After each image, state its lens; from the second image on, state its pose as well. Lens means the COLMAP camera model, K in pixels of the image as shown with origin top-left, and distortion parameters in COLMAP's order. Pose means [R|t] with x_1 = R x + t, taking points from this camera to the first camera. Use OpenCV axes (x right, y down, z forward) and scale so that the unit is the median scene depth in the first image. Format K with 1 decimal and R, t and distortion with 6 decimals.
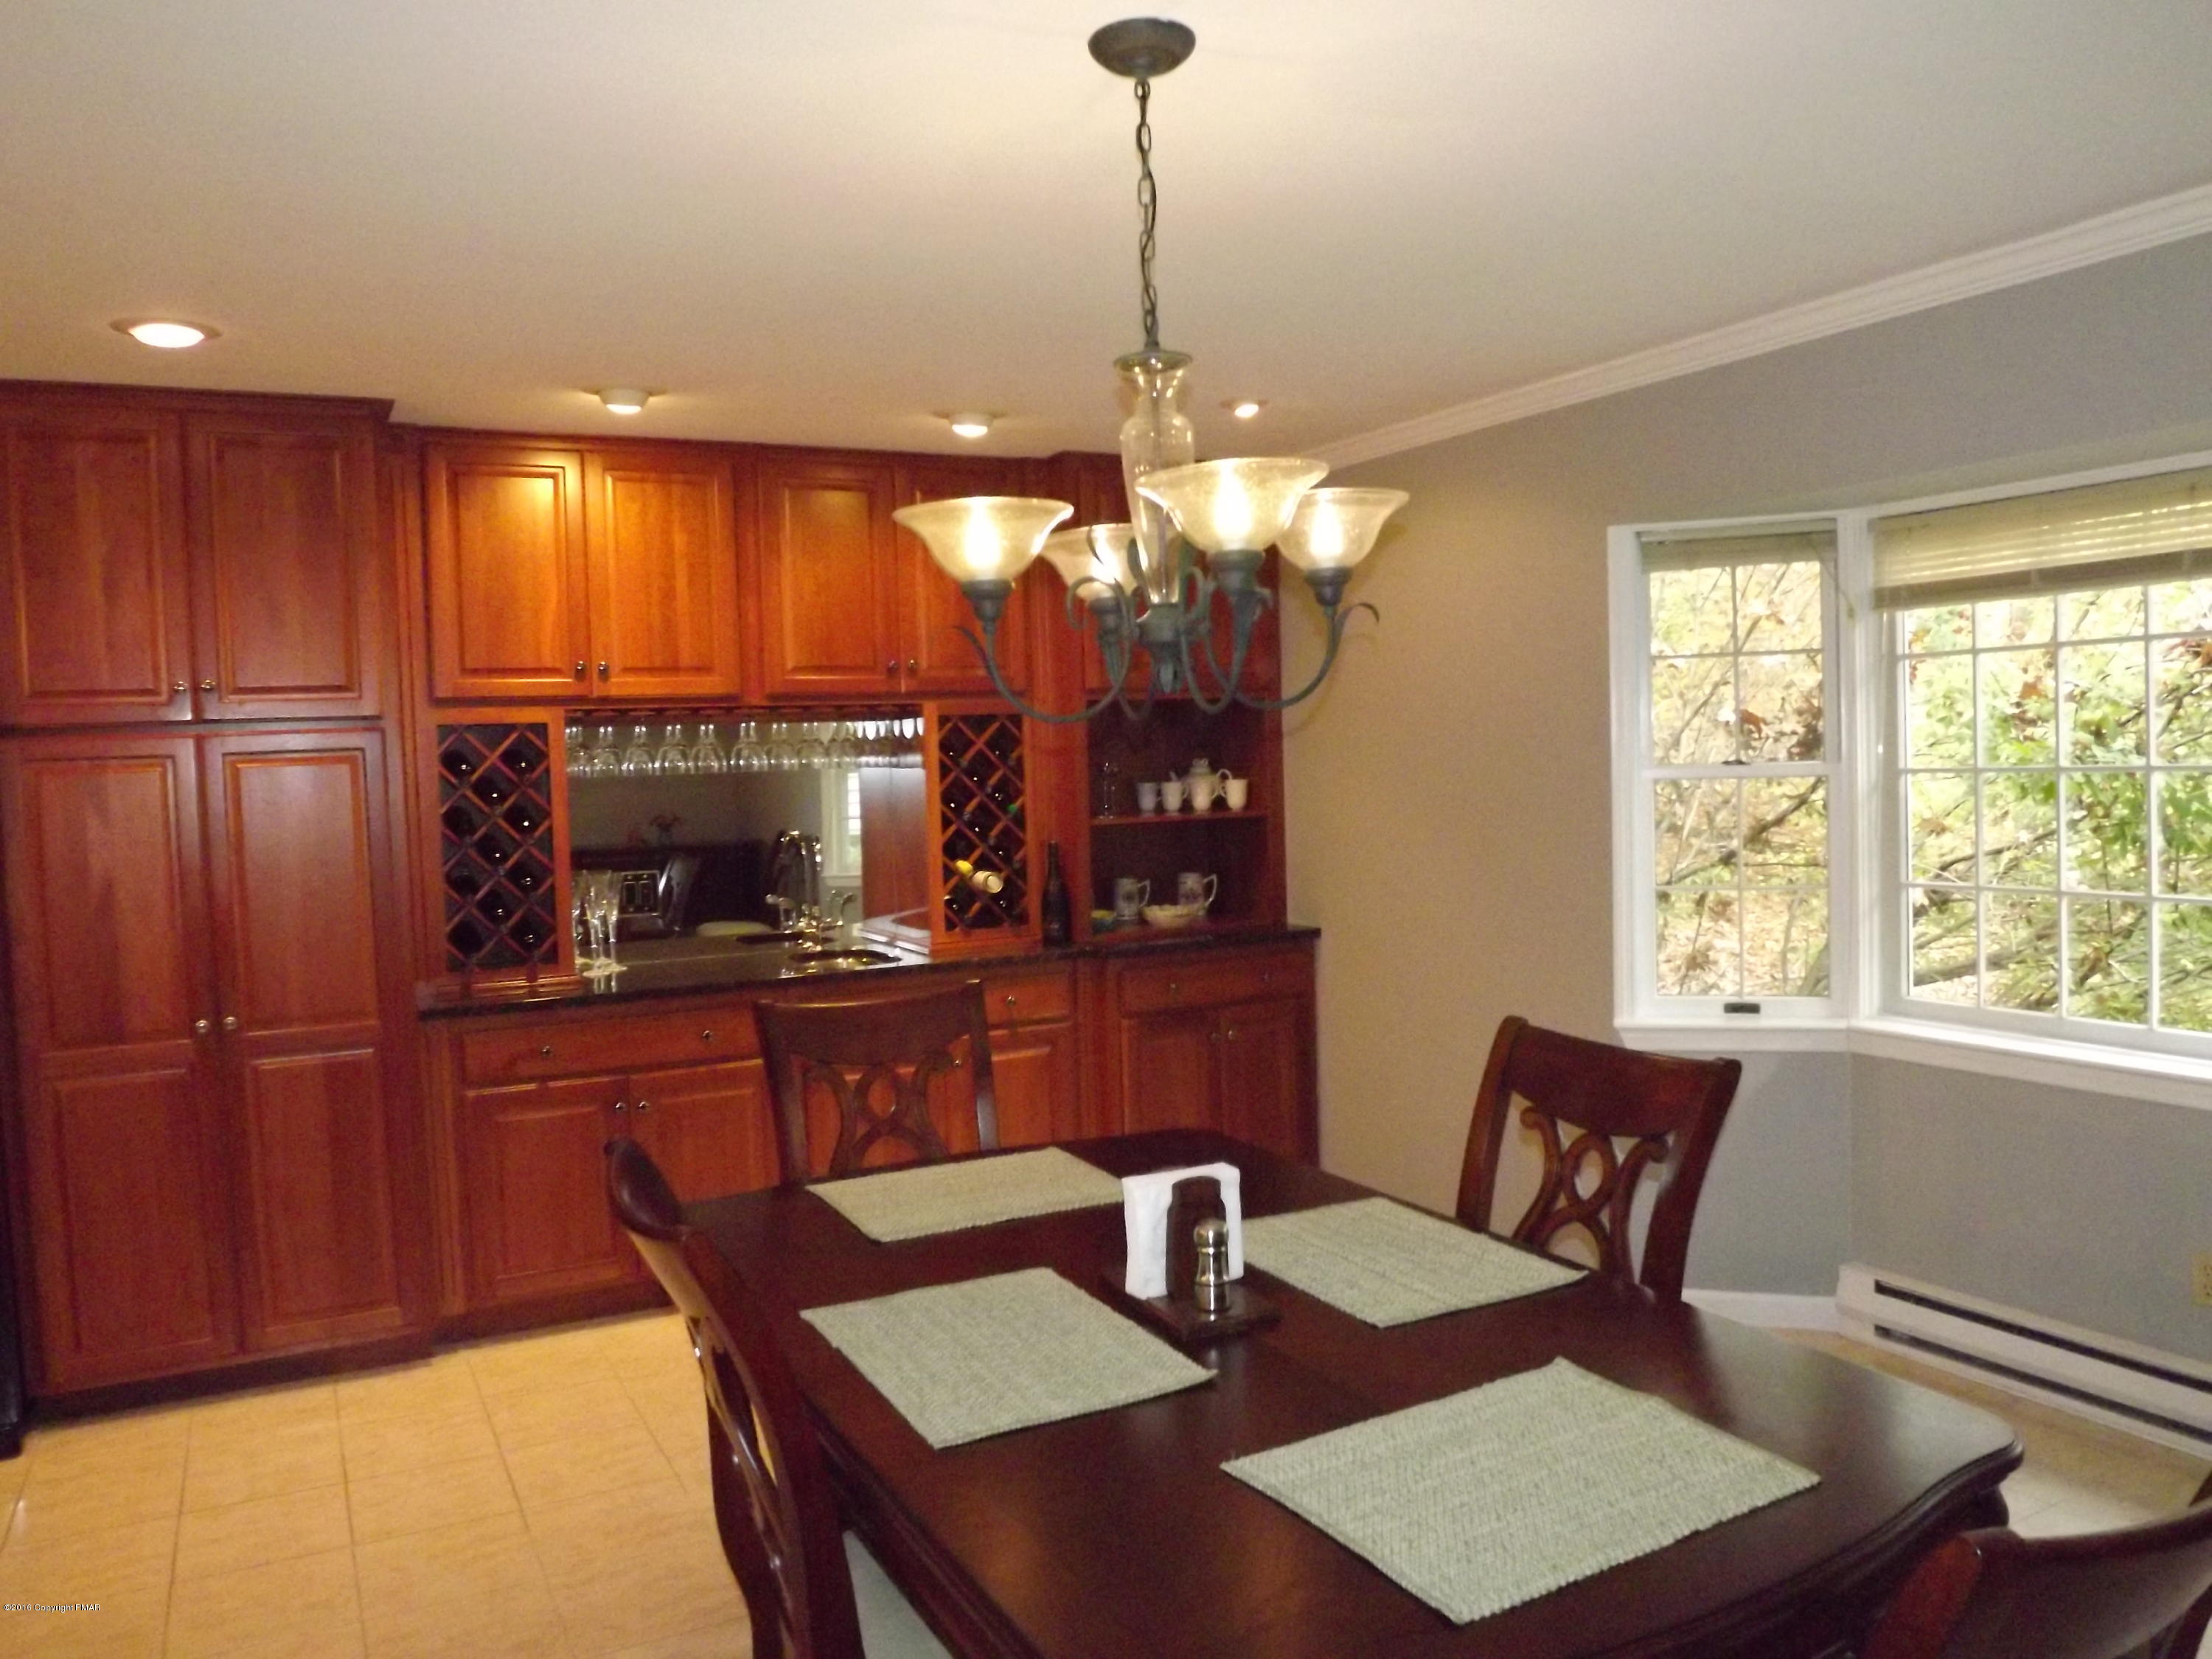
lens RADIAL K [[1604.4, 0, 1107.6], [0, 1604.4, 819.1], [0, 0, 1]] dist [-0.088040, 0.045374]
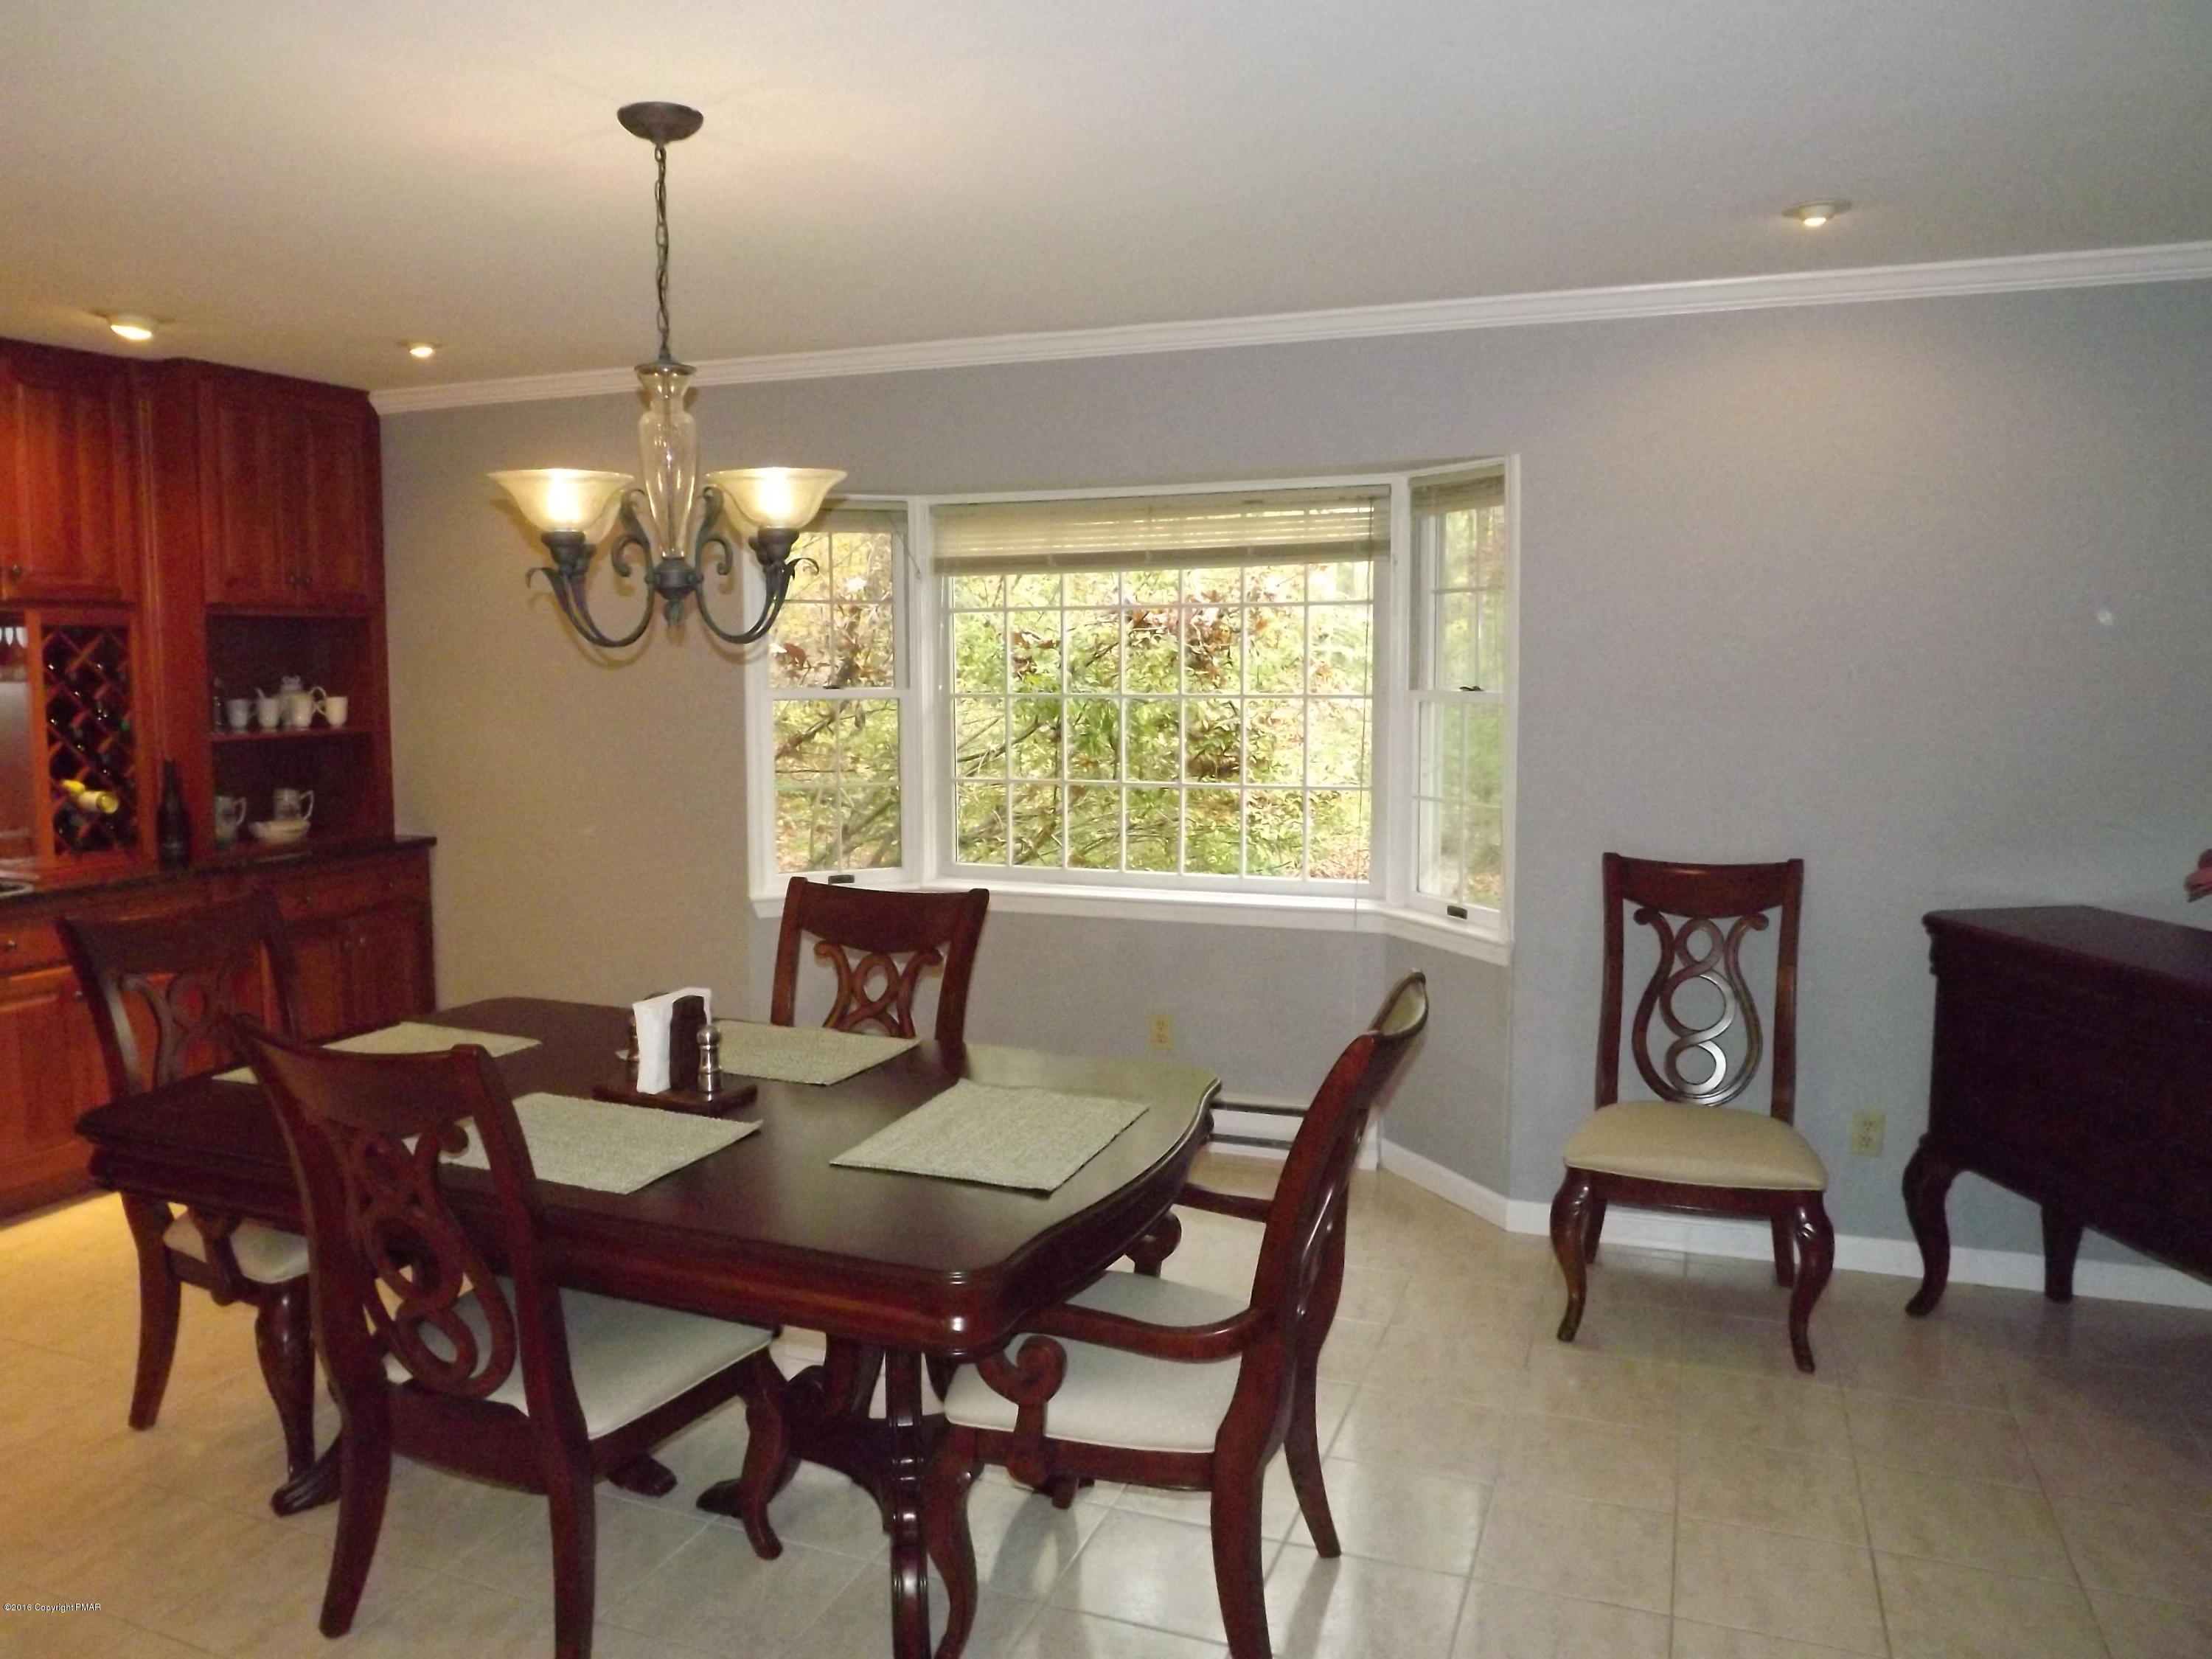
lens RADIAL K [[1604.4, 0, 1107.6], [0, 1604.4, 819.1], [0, 0, 1]] dist [-0.088040, 0.045374]
pose [[0.748053, -0.035817, 0.662672, -0.245279], [0.004595, 0.998798, 0.048798, 0.006990], [-0.663624, -0.033458, 0.747318, -0.092375]]
